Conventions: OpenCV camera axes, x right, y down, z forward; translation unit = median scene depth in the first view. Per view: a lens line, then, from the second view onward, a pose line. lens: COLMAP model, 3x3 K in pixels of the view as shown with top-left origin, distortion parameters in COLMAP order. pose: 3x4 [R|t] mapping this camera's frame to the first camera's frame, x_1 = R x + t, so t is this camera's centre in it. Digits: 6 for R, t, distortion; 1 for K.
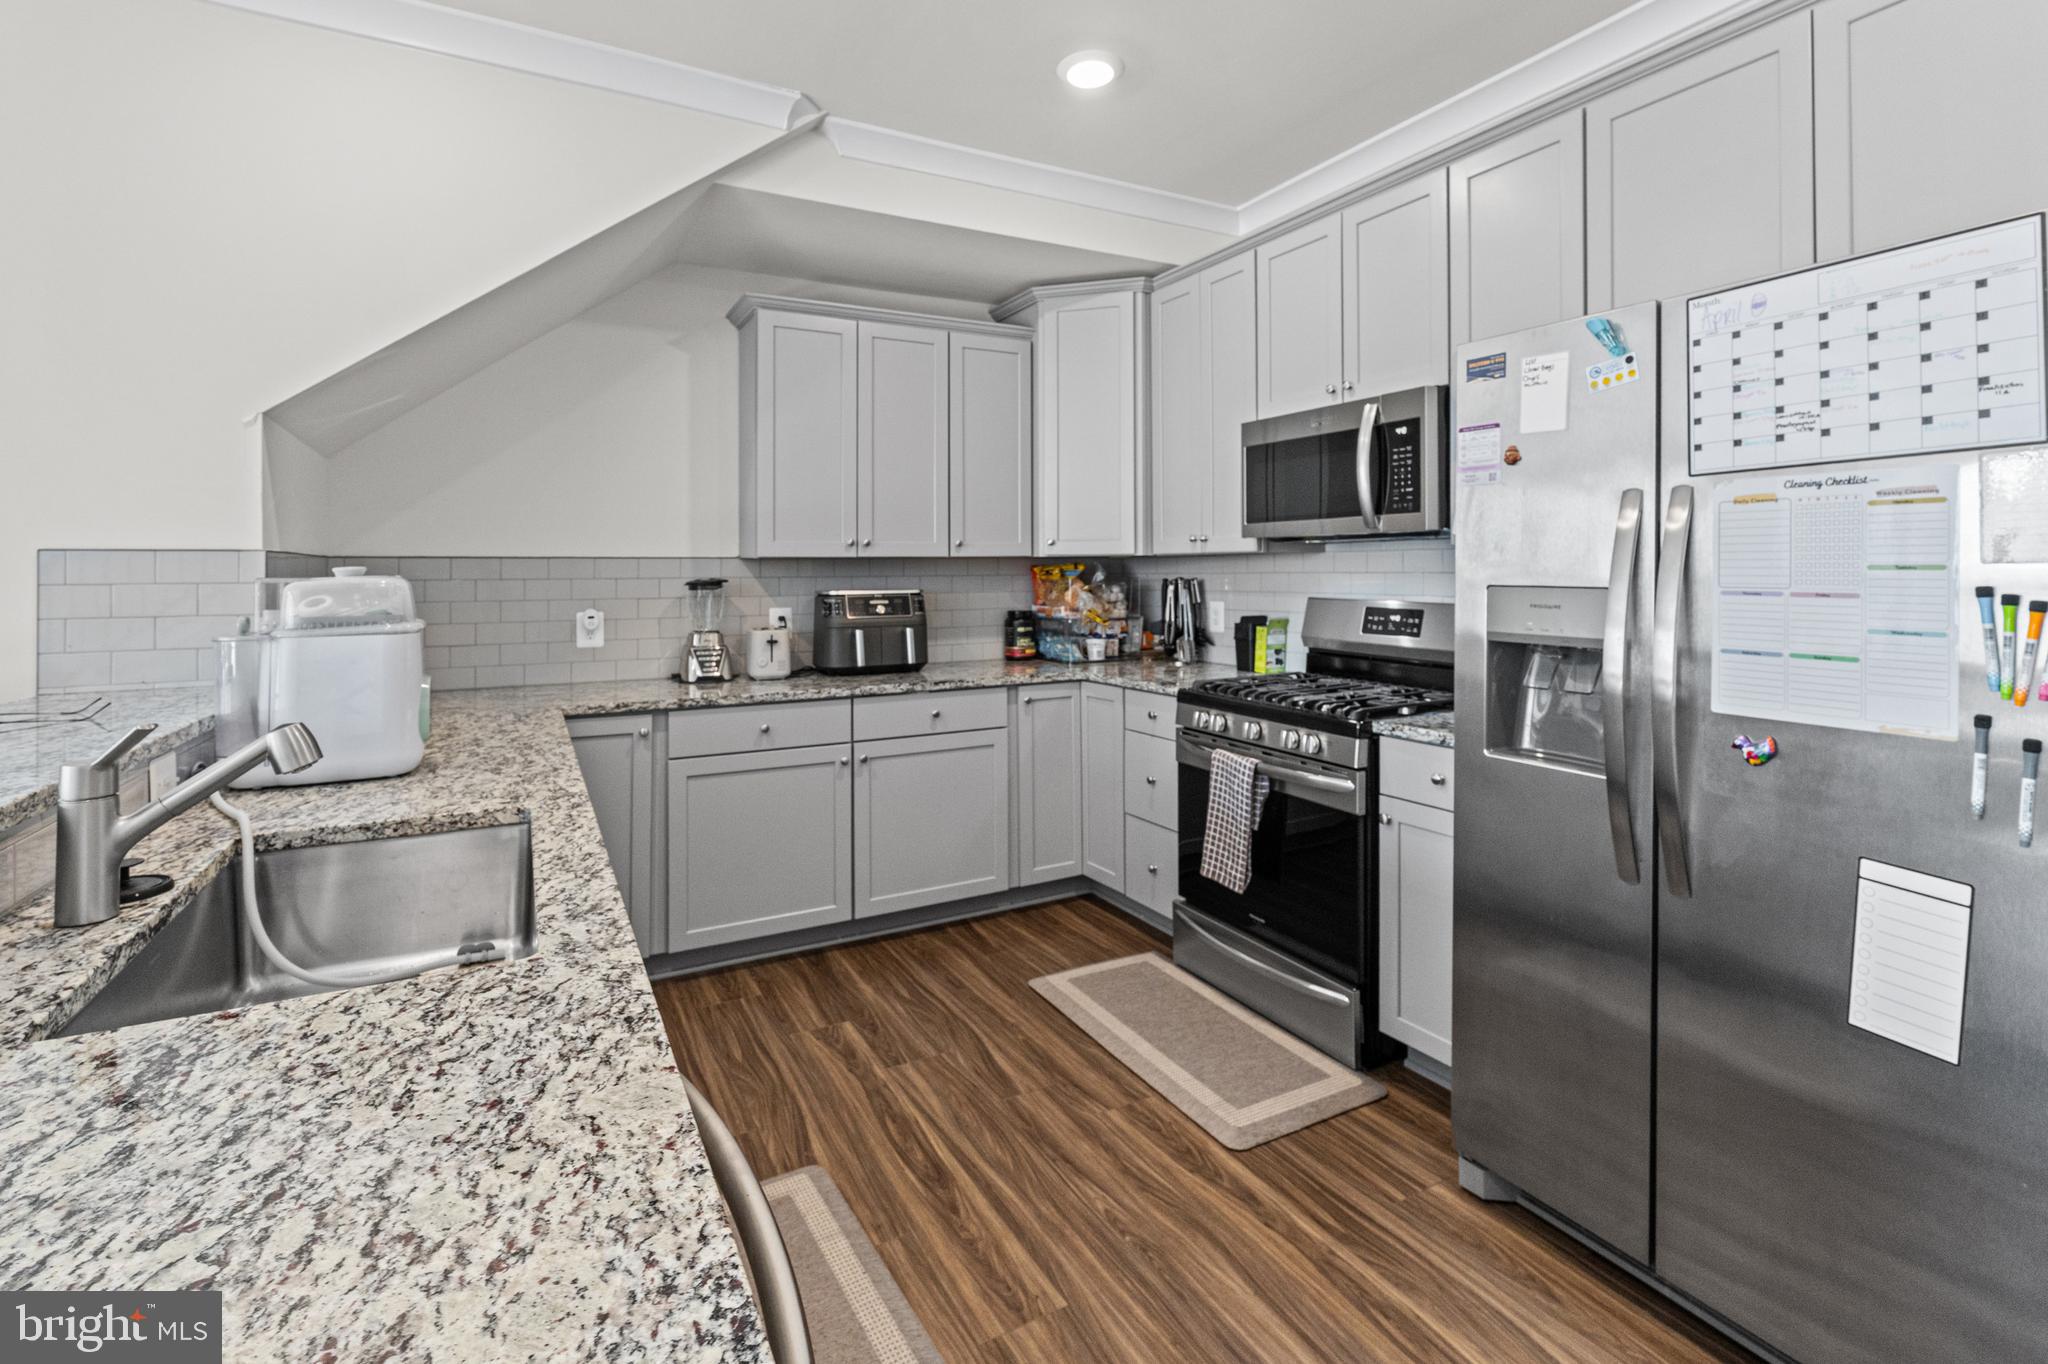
lens RADIAL K [[910.0, 0, 1082.4], [0, 910.0, 563.6], [0, 0, 1]] dist [-0.004418, 0.000200]
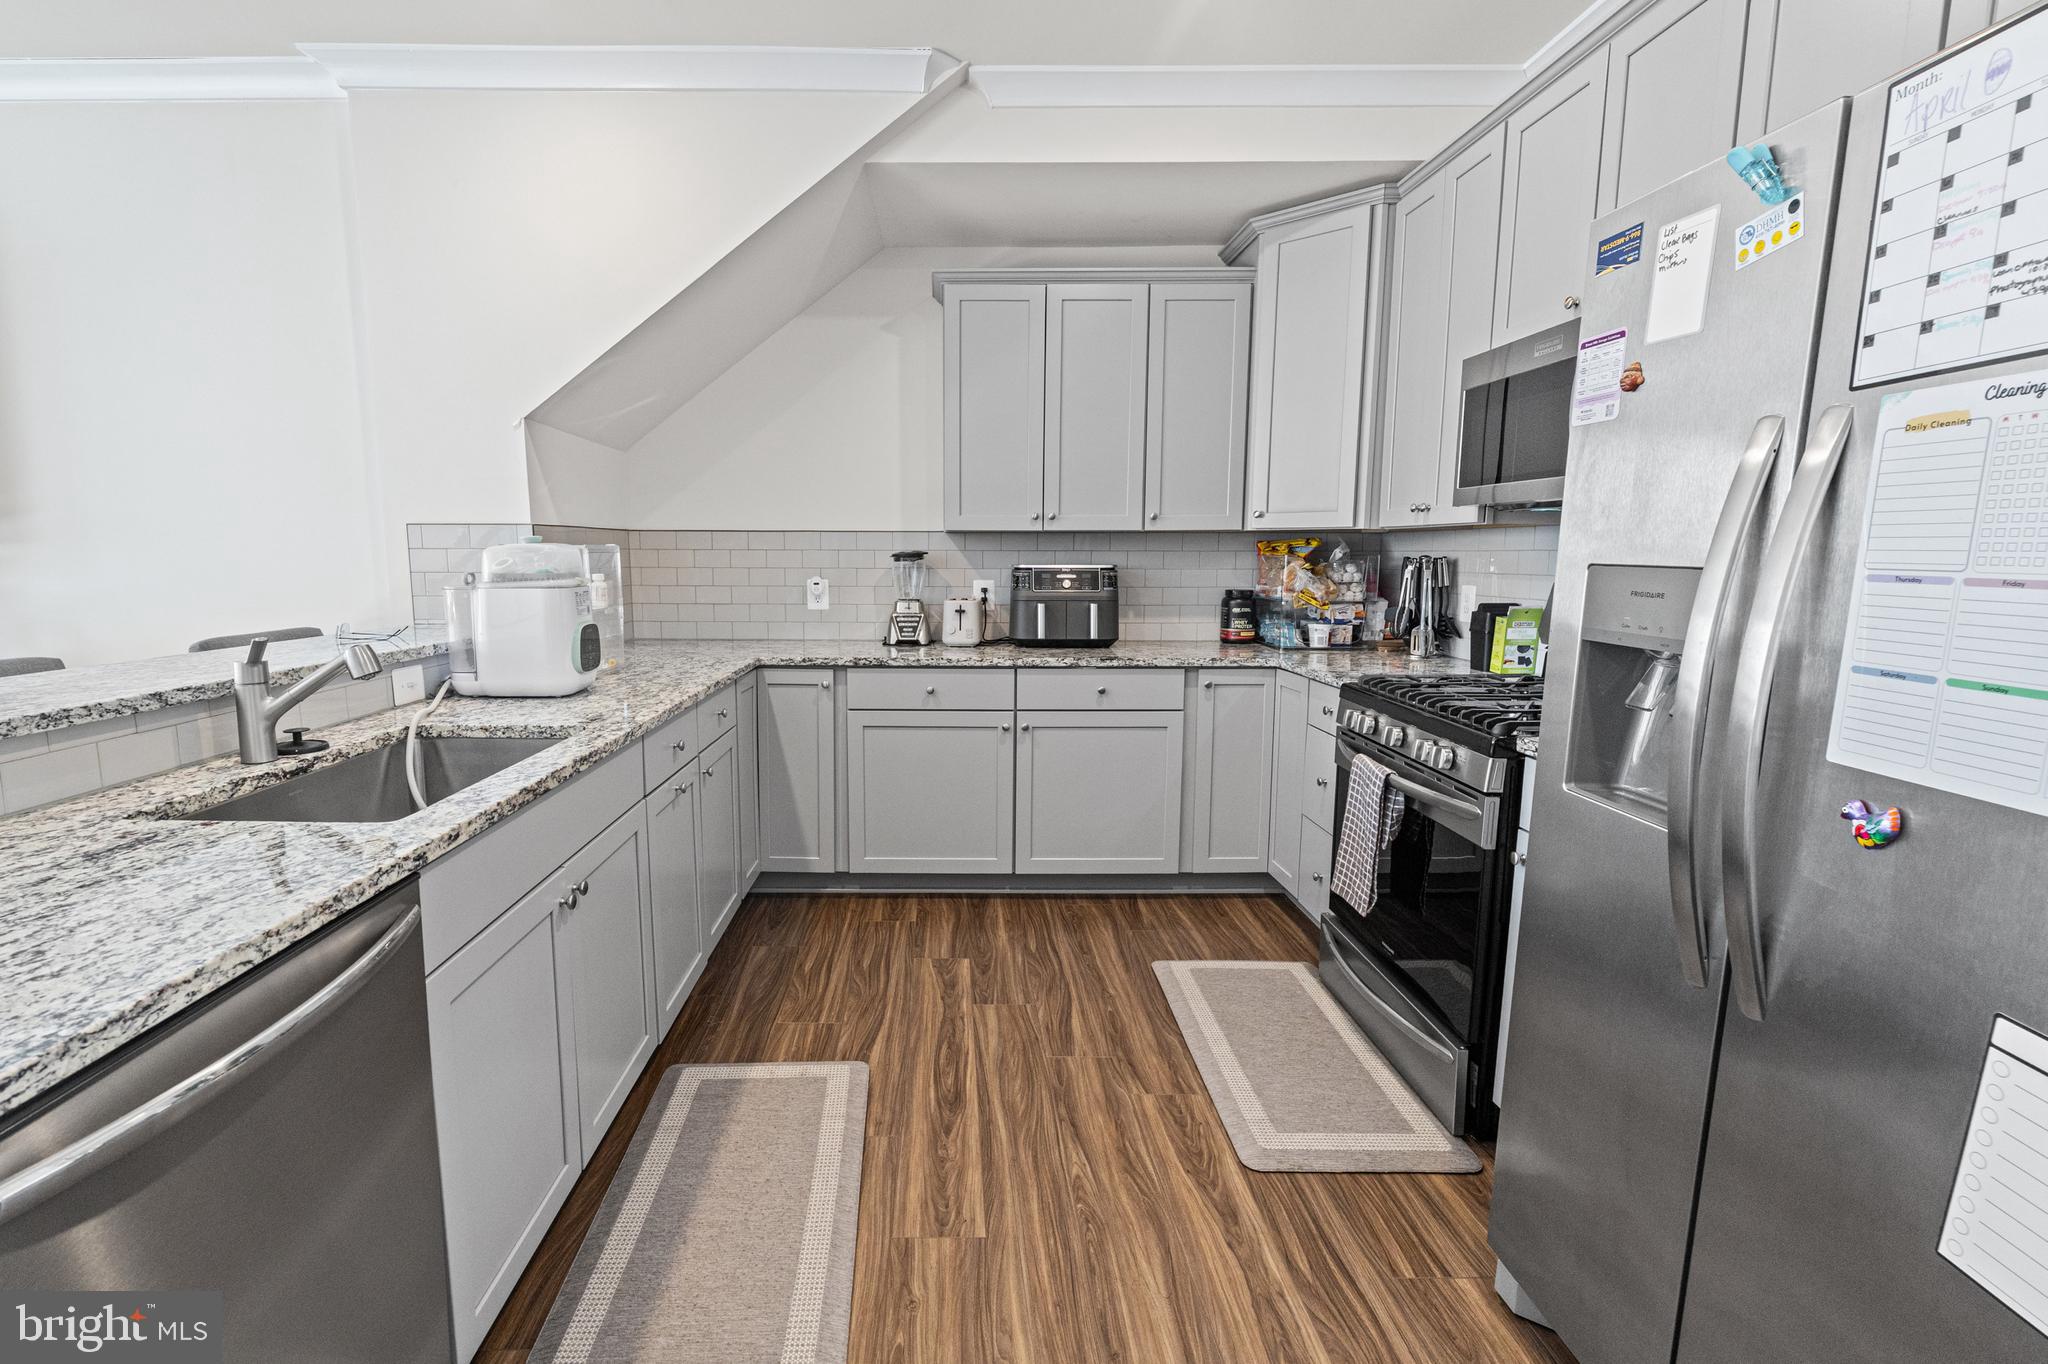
lens RADIAL K [[927.0, 0, 991.3], [0, 927.0, 675.1], [0, 0, 1]] dist [-0.004339, 0.000416]
pose [[0.881630, 0.071298, -0.466525, 0.221175], [-0.003977, 0.989610, 0.143723, 0.004396], [0.471925, -0.124855, 0.872753, 0.068098]]
